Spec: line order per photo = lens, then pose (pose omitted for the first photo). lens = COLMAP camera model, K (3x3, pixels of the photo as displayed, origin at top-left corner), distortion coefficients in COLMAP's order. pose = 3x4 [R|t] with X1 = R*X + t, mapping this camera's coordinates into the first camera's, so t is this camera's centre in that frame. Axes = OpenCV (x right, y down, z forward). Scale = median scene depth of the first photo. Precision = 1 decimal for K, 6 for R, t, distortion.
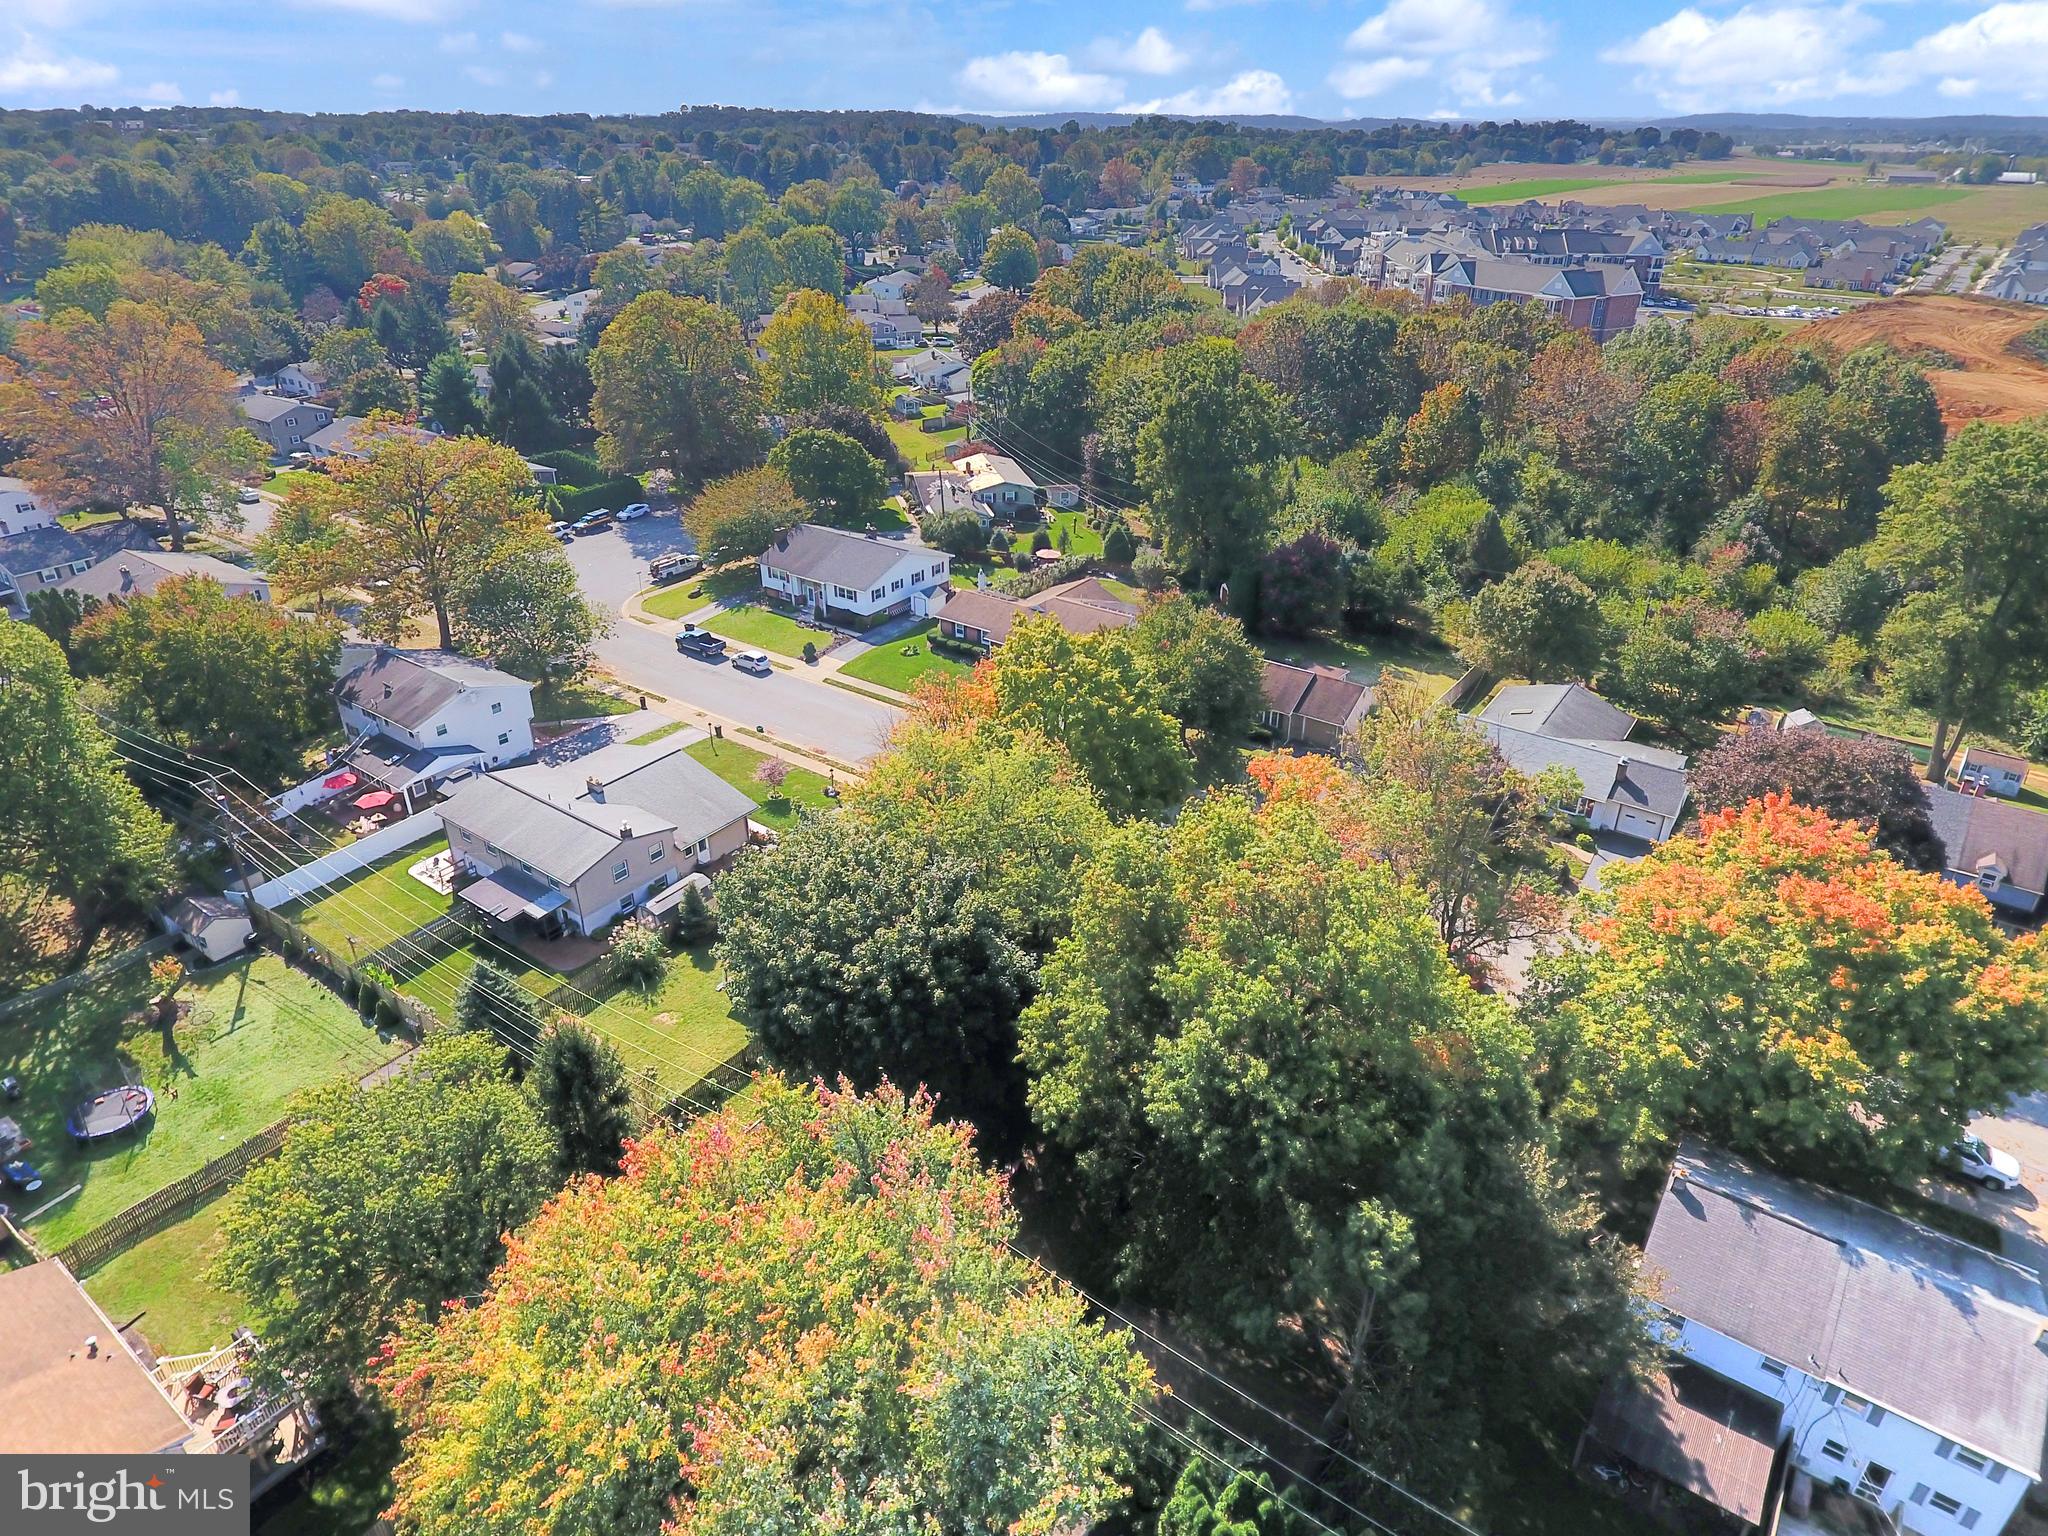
lens RADIAL K [[1149.2, 0, 1013.2], [0, 1149.2, 807.8], [0, 0, 1]] dist [-0.001640, -0.000665]
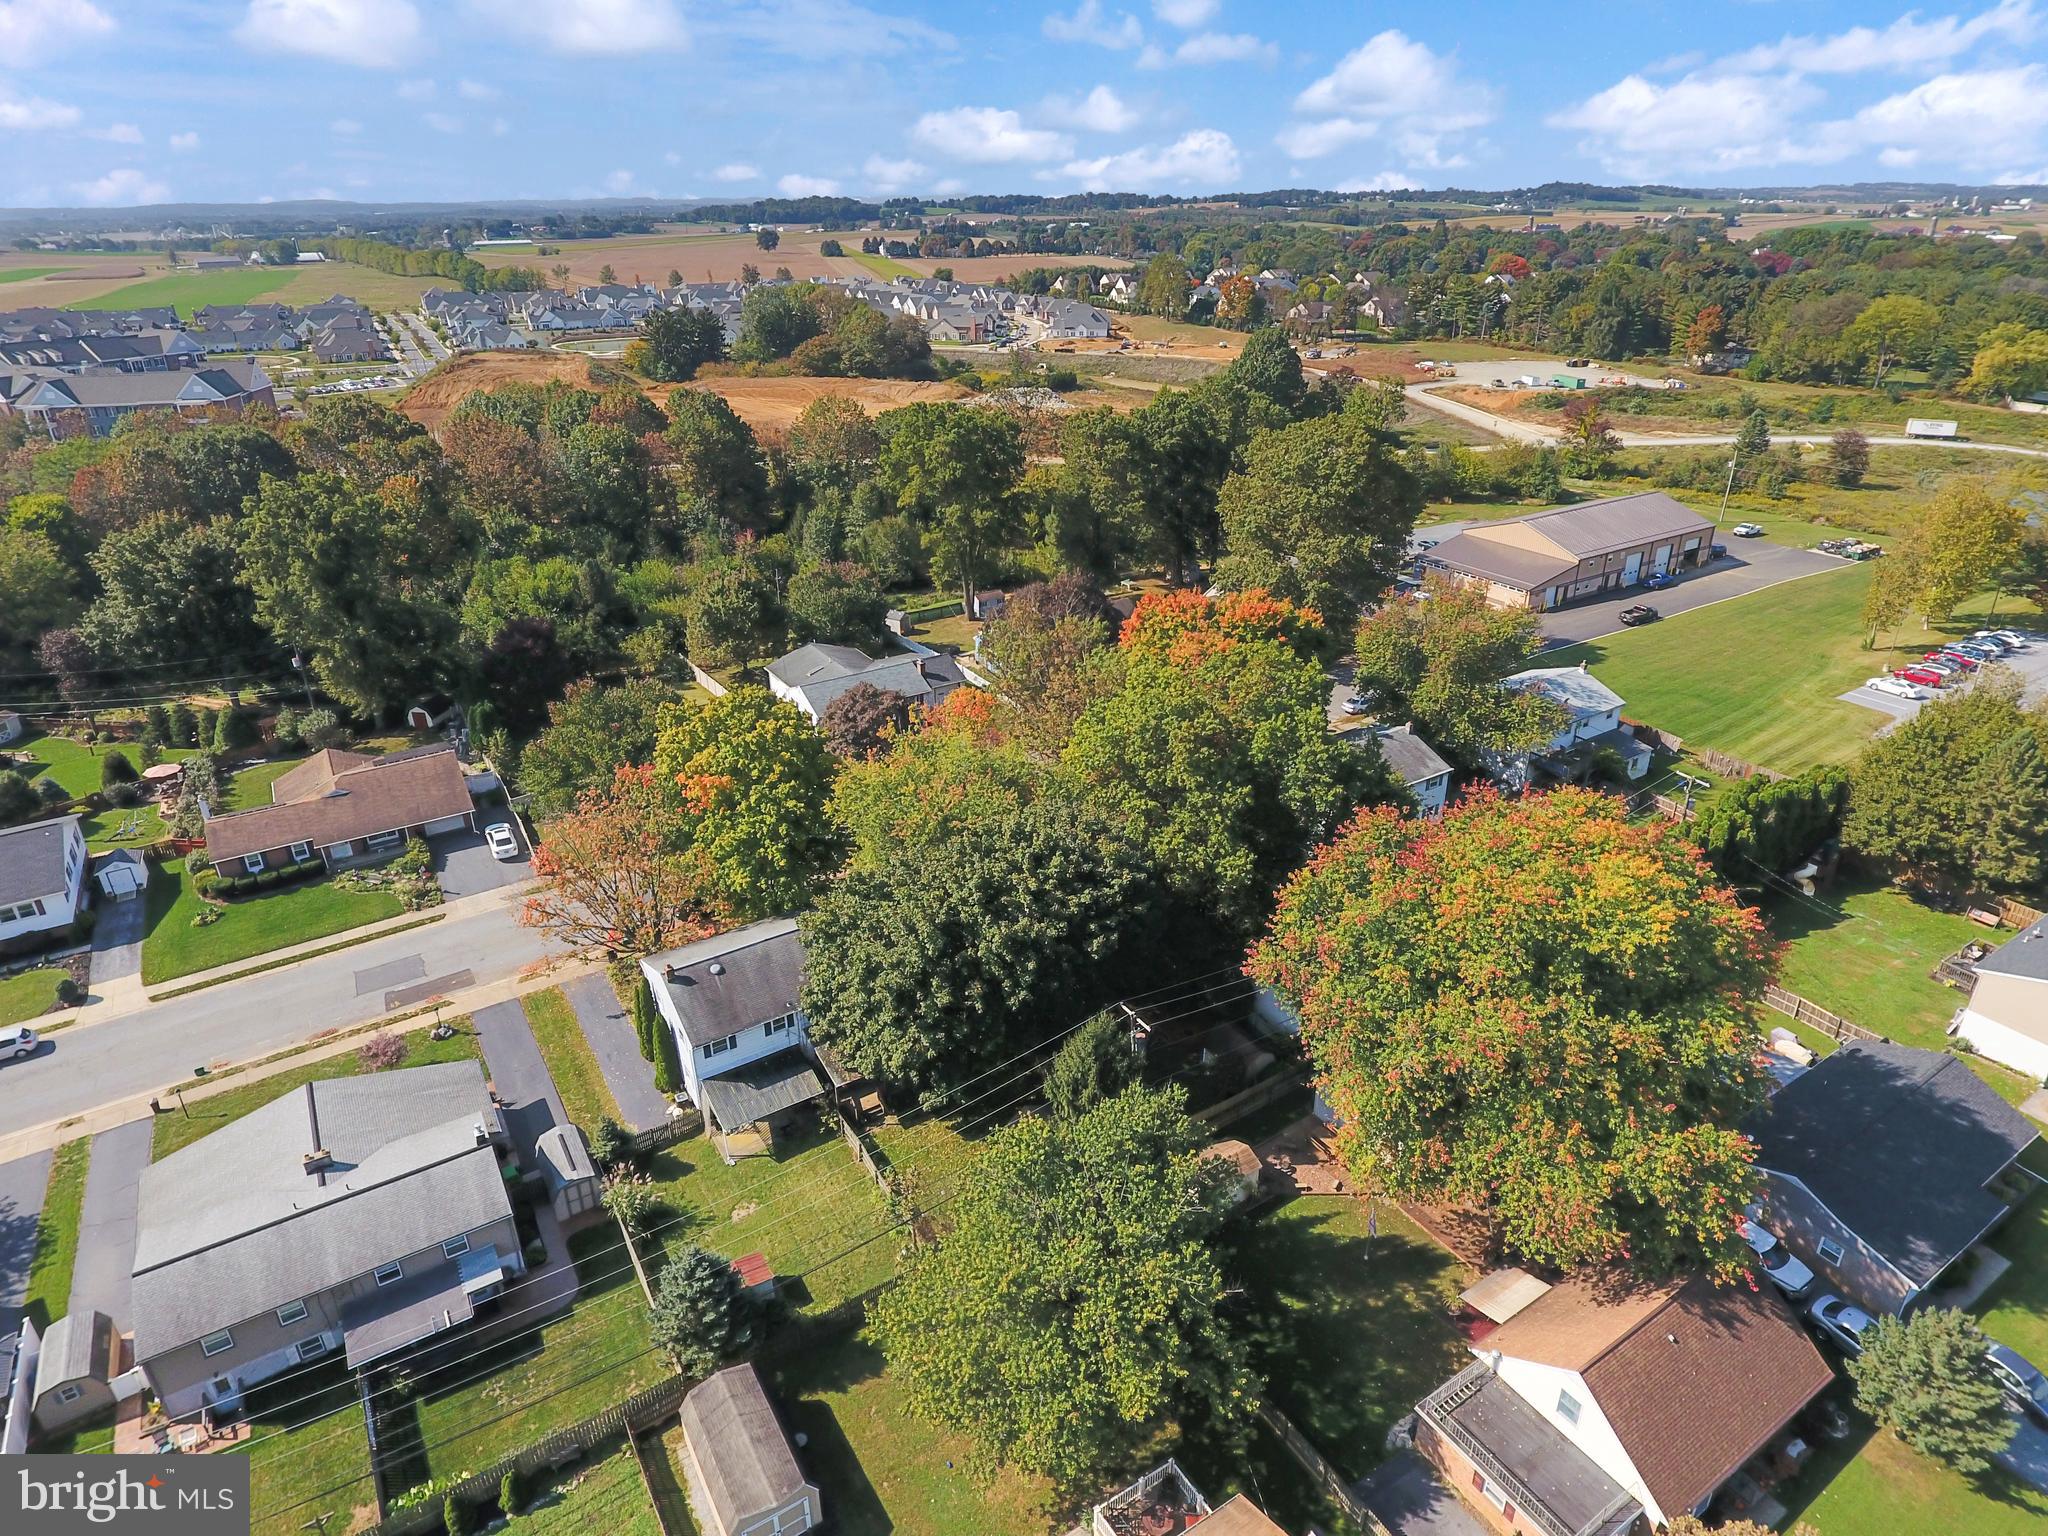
lens RADIAL K [[1149.2, 0, 1013.2], [0, 1149.2, 807.8], [0, 0, 1]] dist [-0.001640, -0.000665]
pose [[0.393080, -0.439377, 0.807735, -0.456162], [0.487382, 0.844453, 0.222168, -0.103717], [-0.779710, 0.306346, 0.546081, 0.134400]]
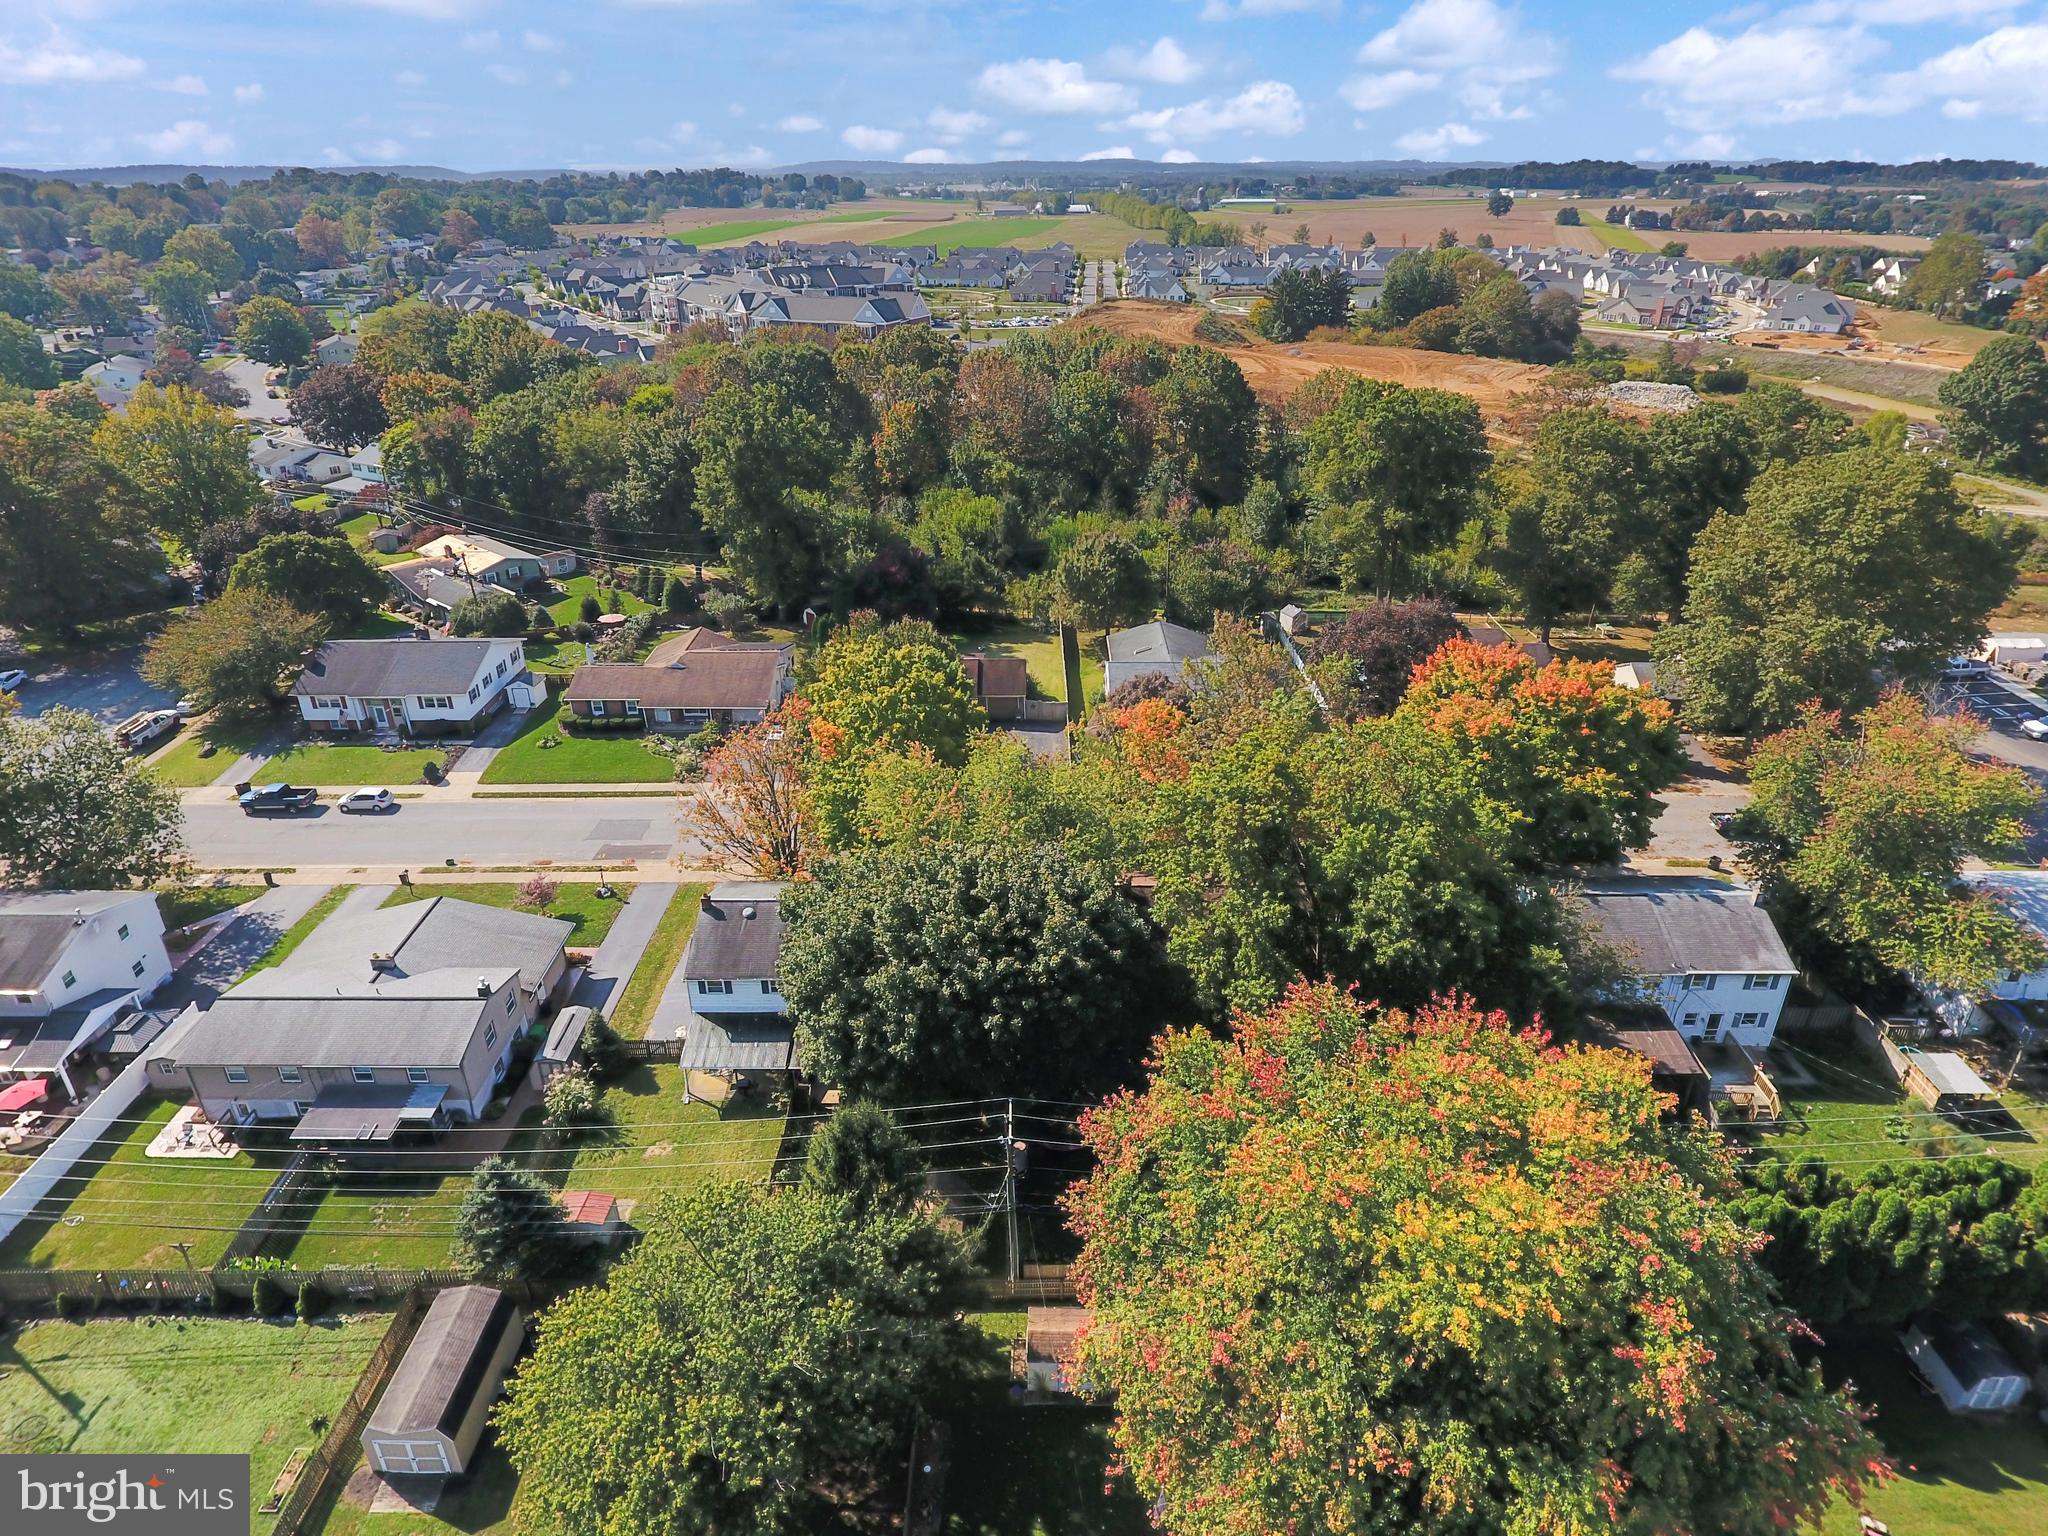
lens RADIAL K [[1149.2, 0, 1013.2], [0, 1149.2, 807.8], [0, 0, 1]] dist [-0.001640, -0.000665]
pose [[0.821112, -0.283812, 0.495203, -0.249302], [0.299689, 0.952771, 0.049131, -0.019878], [-0.485759, 0.108065, 0.867387, 0.026654]]
